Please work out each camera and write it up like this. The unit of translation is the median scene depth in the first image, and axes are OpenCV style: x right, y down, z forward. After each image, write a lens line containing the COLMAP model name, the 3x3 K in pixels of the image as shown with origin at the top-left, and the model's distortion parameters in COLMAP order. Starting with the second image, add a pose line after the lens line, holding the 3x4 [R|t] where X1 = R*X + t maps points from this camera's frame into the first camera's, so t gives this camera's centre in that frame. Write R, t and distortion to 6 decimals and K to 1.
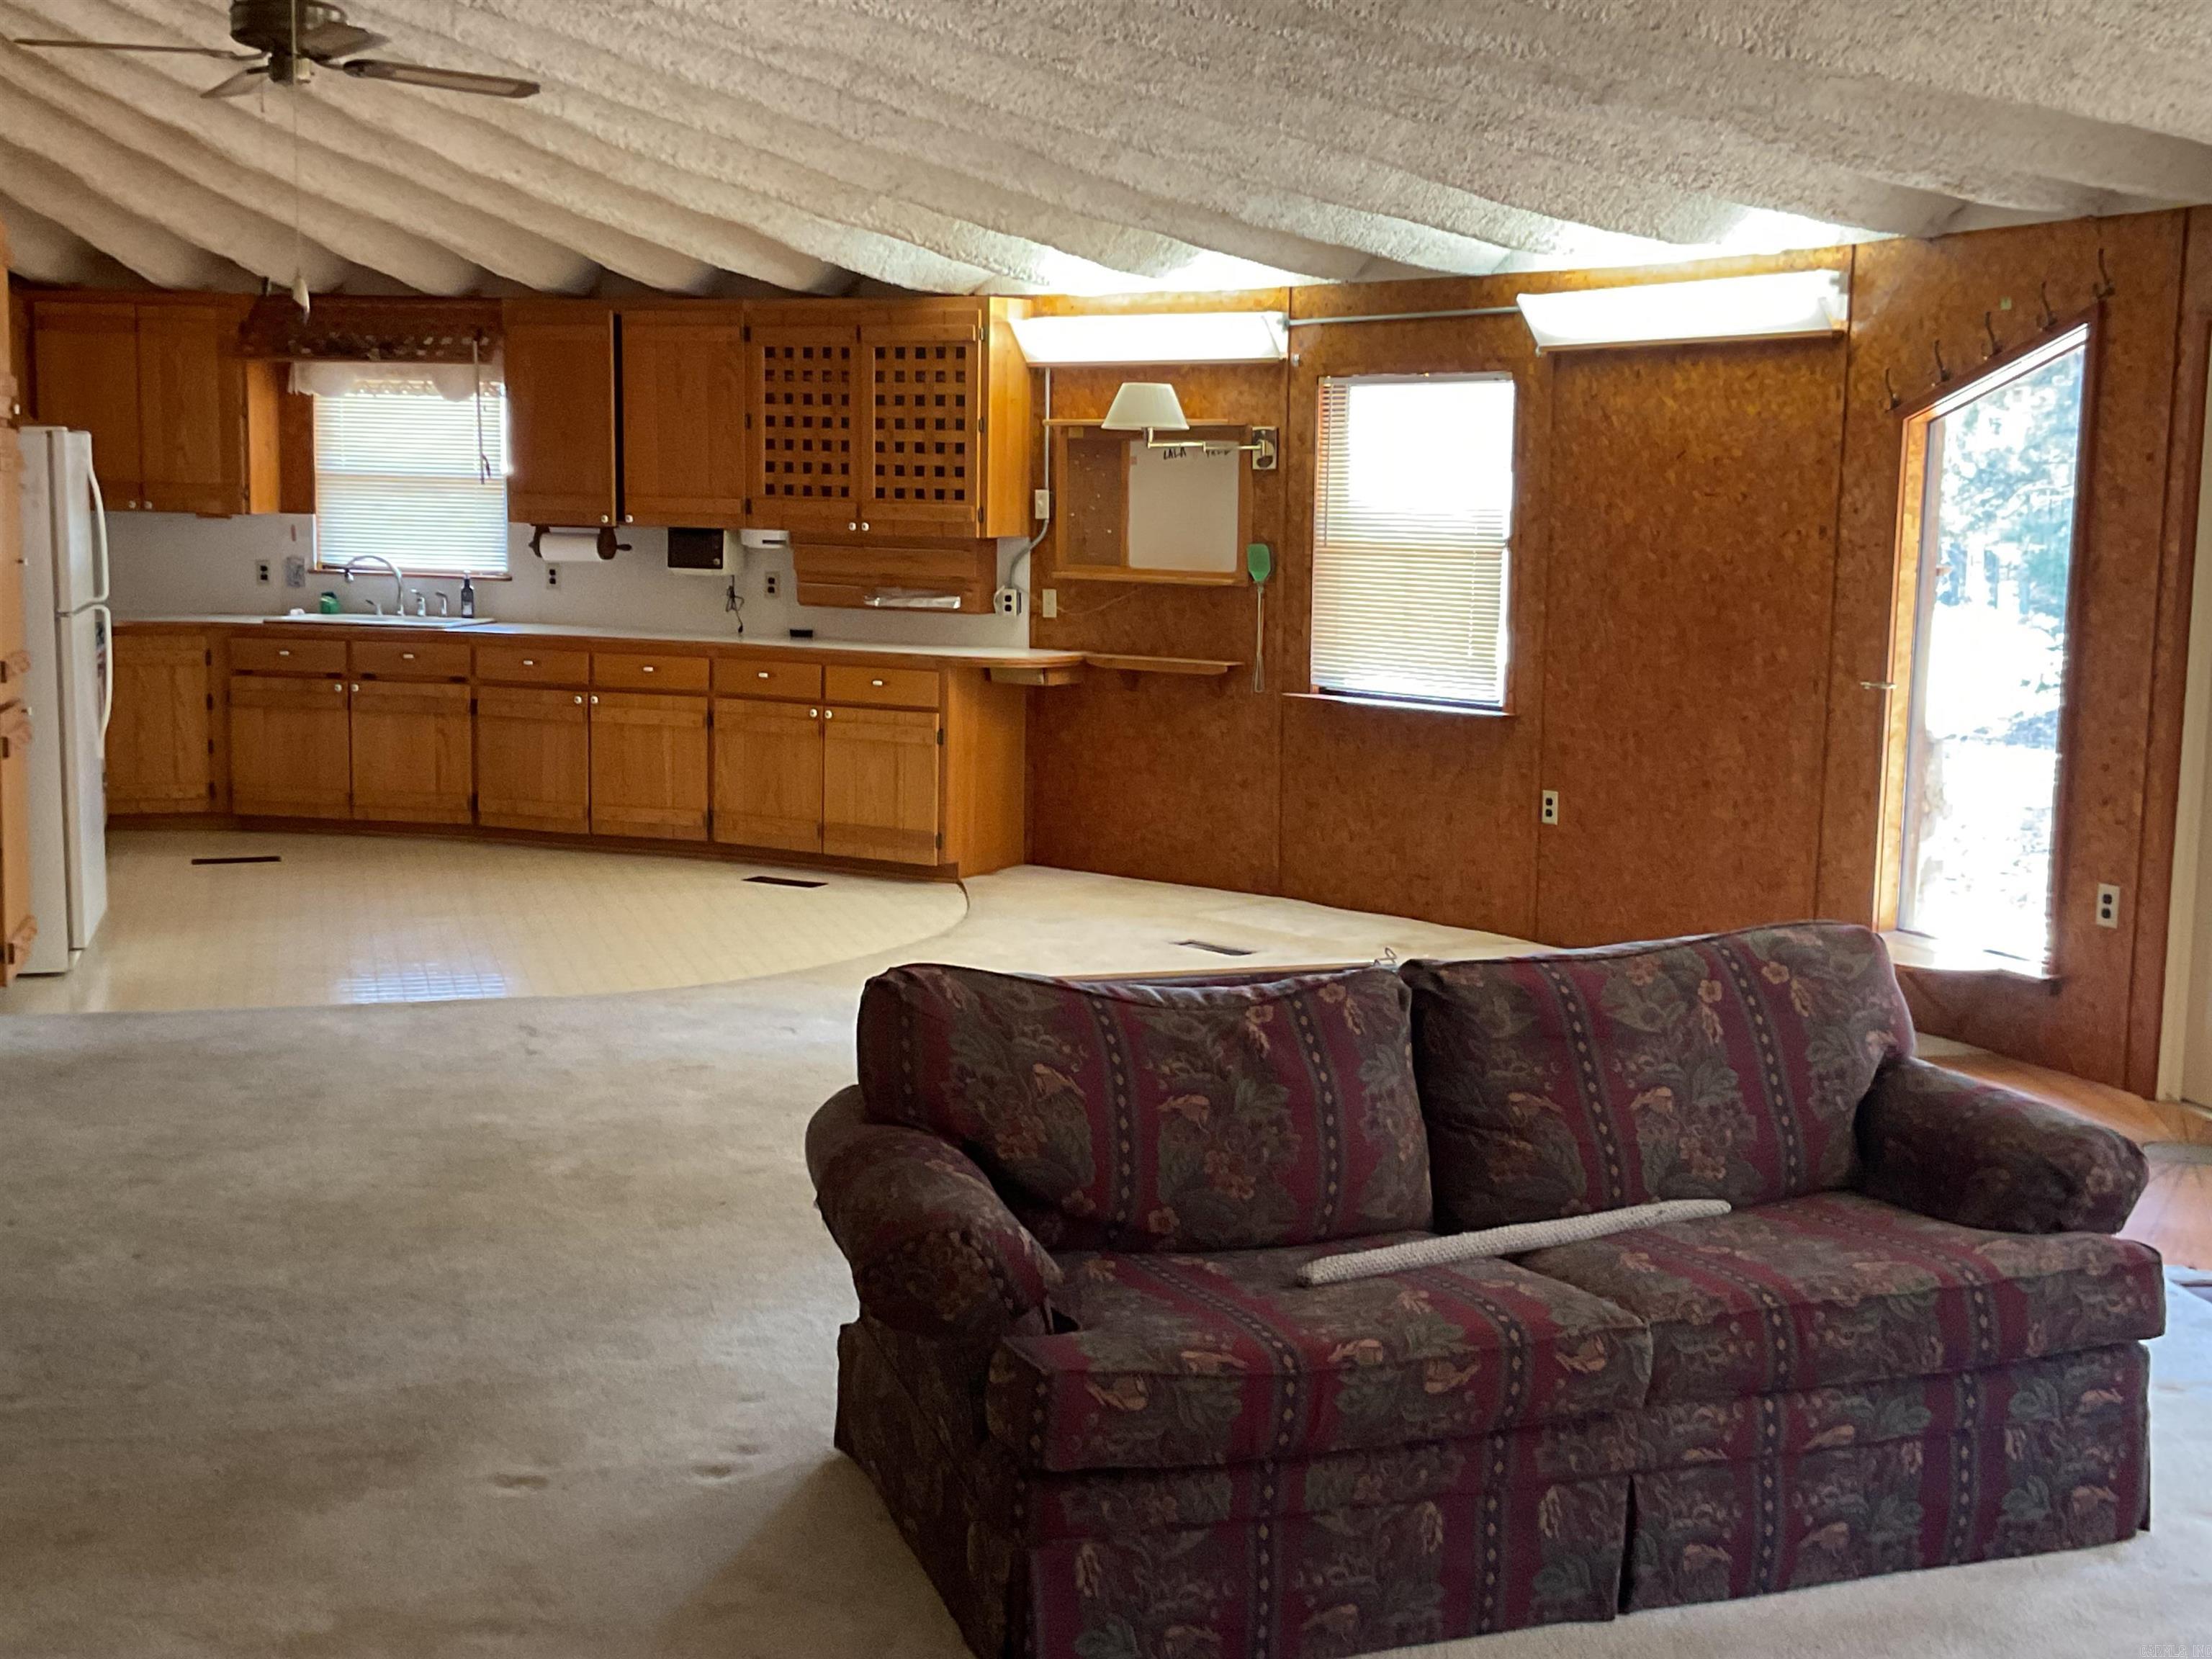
lens RADIAL K [[2601.8, 0, 1106.0], [0, 2601.8, 829.5], [0, 0, 1]] dist [0.105562, 0.004790]
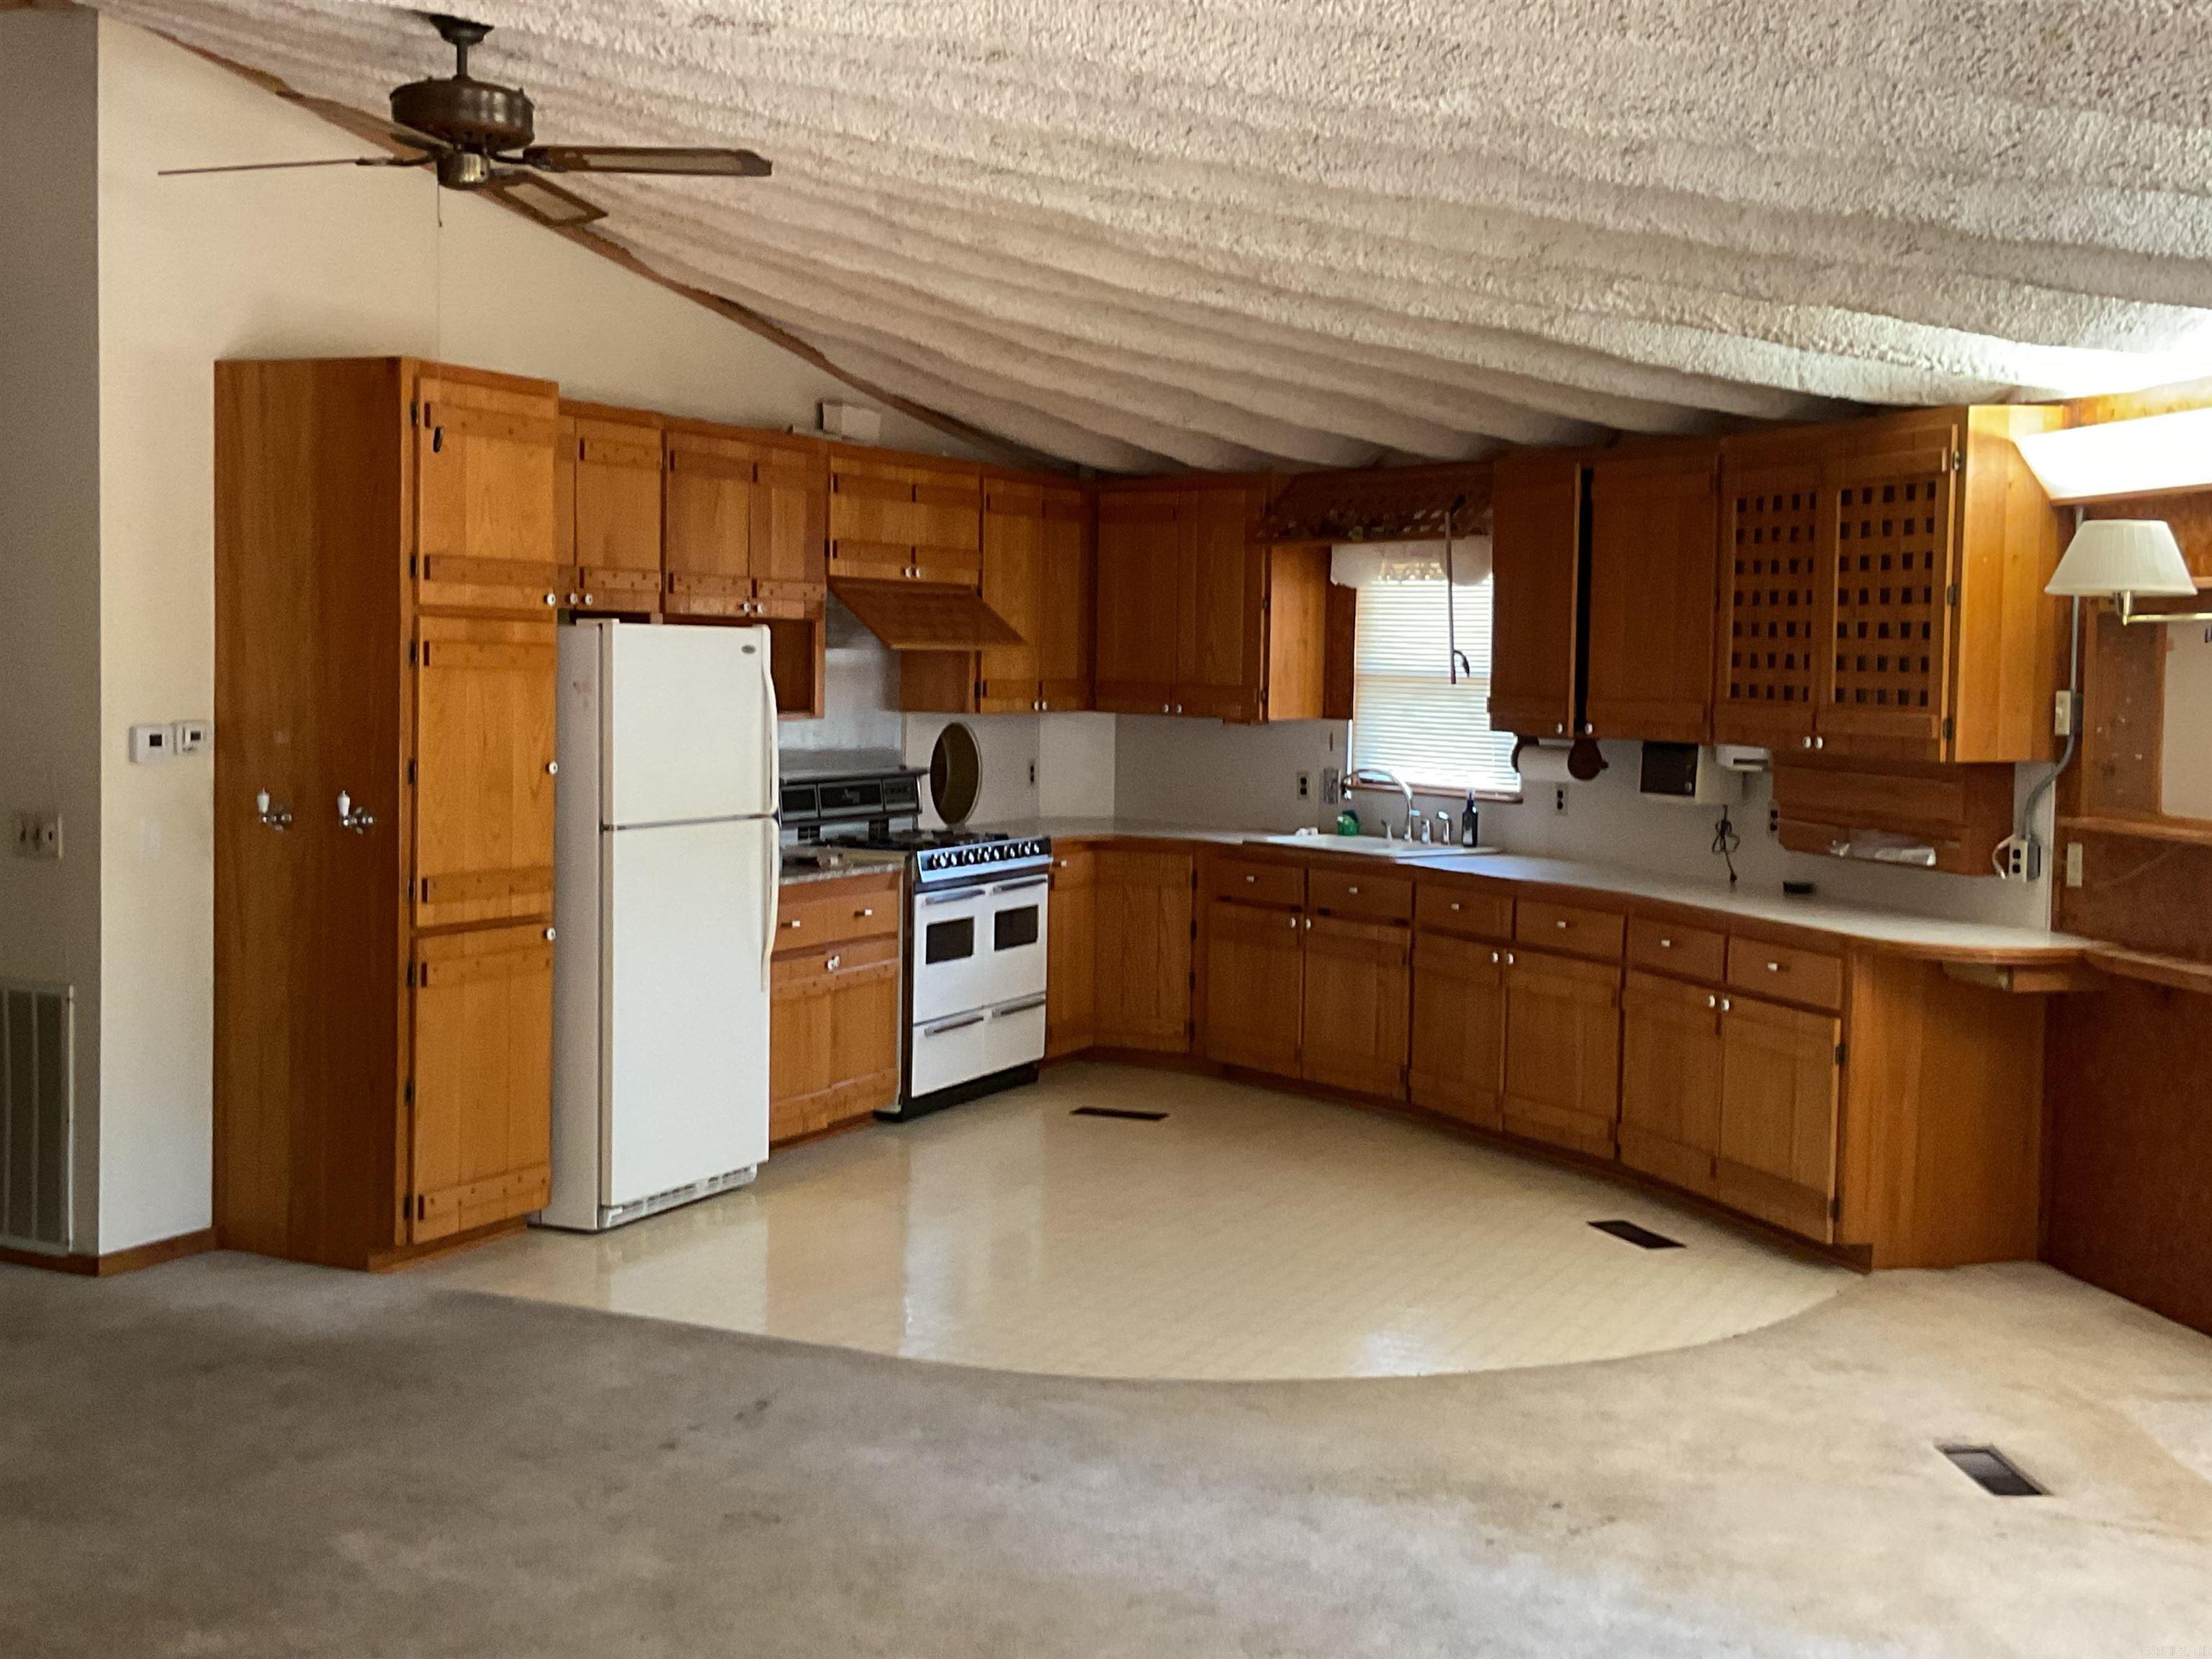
lens RADIAL K [[2601.8, 0, 1106.0], [0, 2601.8, 829.5], [0, 0, 1]] dist [0.105562, 0.004790]
pose [[0.731148, 0.042126, -0.680917, 0.244878], [-0.095285, 0.994614, -0.040780, -0.045164], [0.675532, 0.094697, 0.731224, 0.350701]]
